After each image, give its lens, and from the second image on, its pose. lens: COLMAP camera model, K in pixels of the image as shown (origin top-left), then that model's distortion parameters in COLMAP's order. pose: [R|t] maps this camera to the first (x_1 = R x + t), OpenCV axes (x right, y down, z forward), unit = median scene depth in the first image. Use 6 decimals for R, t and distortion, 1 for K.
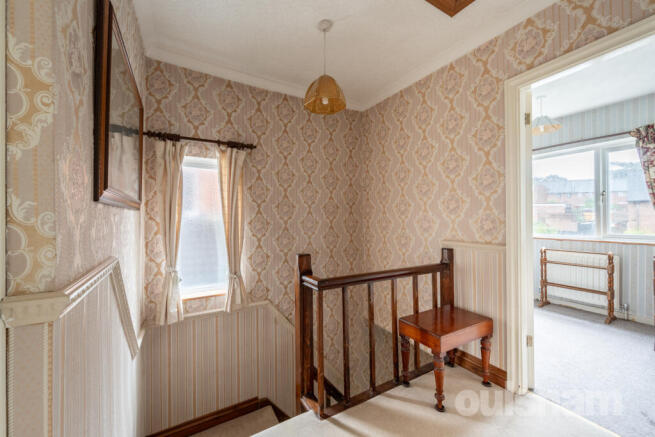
lens RADIAL K [[257.8, 0, 328.7], [0, 257.8, 215.4], [0, 0, 1]] dist [0.002659, -0.000175]
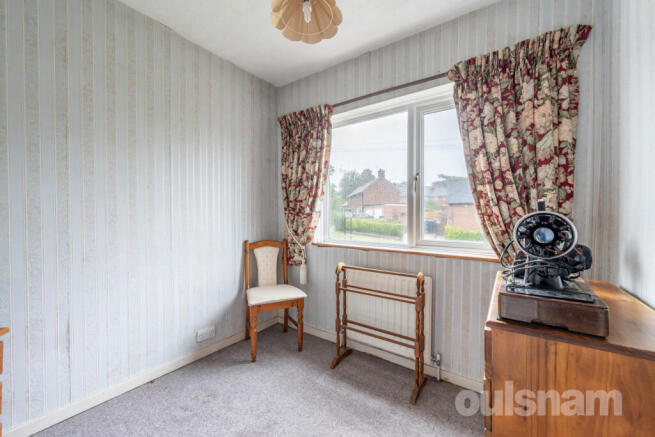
lens RADIAL K [[257.8, 0, 325.8], [0, 257.8, 219.0], [0, 0, 1]] dist [0.002659, -0.000175]
pose [[0.914438, -0.002897, 0.404716, 0.654410], [-0.005107, 0.999812, 0.018695, 0.010151], [-0.404694, -0.019162, 0.914251, 0.552183]]
